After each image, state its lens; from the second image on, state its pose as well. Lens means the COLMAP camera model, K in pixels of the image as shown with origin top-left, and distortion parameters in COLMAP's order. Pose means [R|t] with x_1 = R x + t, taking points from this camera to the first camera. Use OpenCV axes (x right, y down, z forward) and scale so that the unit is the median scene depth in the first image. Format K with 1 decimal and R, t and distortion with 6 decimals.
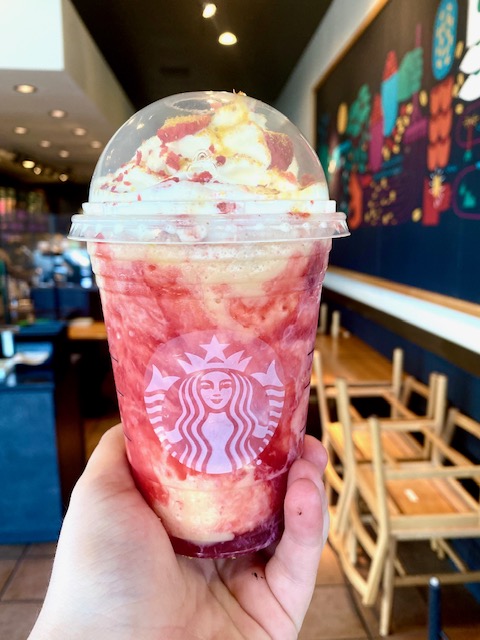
lens RADIAL K [[500.2, 0, 240.0], [0, 500.2, 320.0], [0, 0, 1]] dist [0.082577, -0.265599]
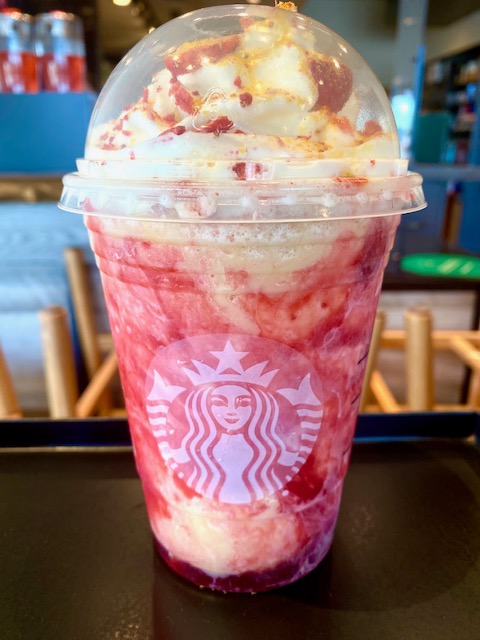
lens RADIAL K [[500.2, 0, 240.0], [0, 500.2, 320.0], [0, 0, 1]] dist [0.082577, -0.265599]
pose [[0.989821, 0.053571, -0.131852, 0.060298], [-0.039061, 0.993133, 0.110274, -0.080119], [0.136854, -0.104002, 0.985117, 0.242878]]
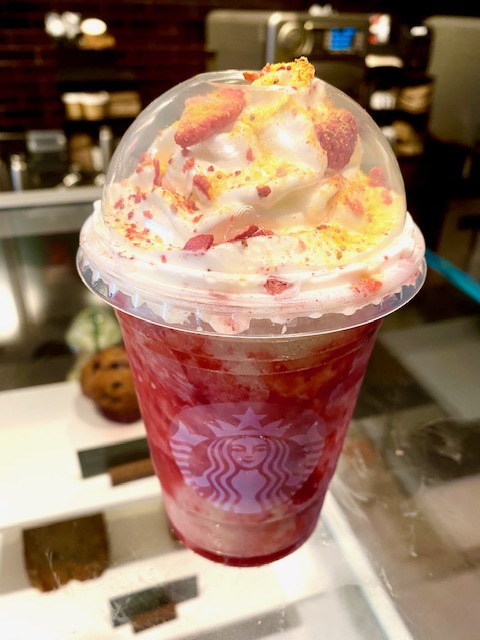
lens RADIAL K [[500.2, 0, 240.0], [0, 500.2, 320.0], [0, 0, 1]] dist [0.082577, -0.265599]
pose [[0.997601, 0.057148, -0.039063, -0.040847], [-0.041394, 0.944789, 0.325055, -0.366453], [0.055482, -0.322658, 0.944888, 0.221568]]
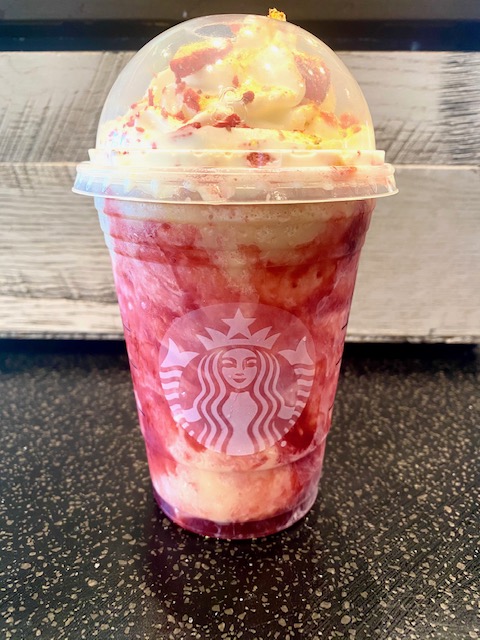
lens RADIAL K [[500.2, 0, 240.0], [0, 500.2, 320.0], [0, 0, 1]] dist [0.082577, -0.265599]
pose [[0.999469, 0.022787, -0.023294, -0.026850], [-0.019916, 0.992952, 0.116834, -0.049316], [0.025792, -0.116308, 0.992878, 0.120654]]
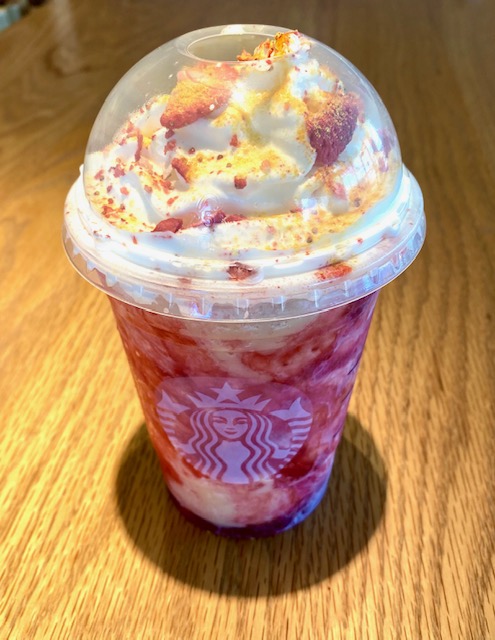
lens RADIAL K [[631.4, 0, 234.8], [0, 631.4, 320.3], [0, 0, 1]] dist [0.089230, 0.000840]
pose [[0.983452, 0.105658, -0.147168, 0.105305], [-0.030394, 0.897037, 0.440910, -0.514914], [0.178600, -0.429141, 0.885404, 0.076185]]
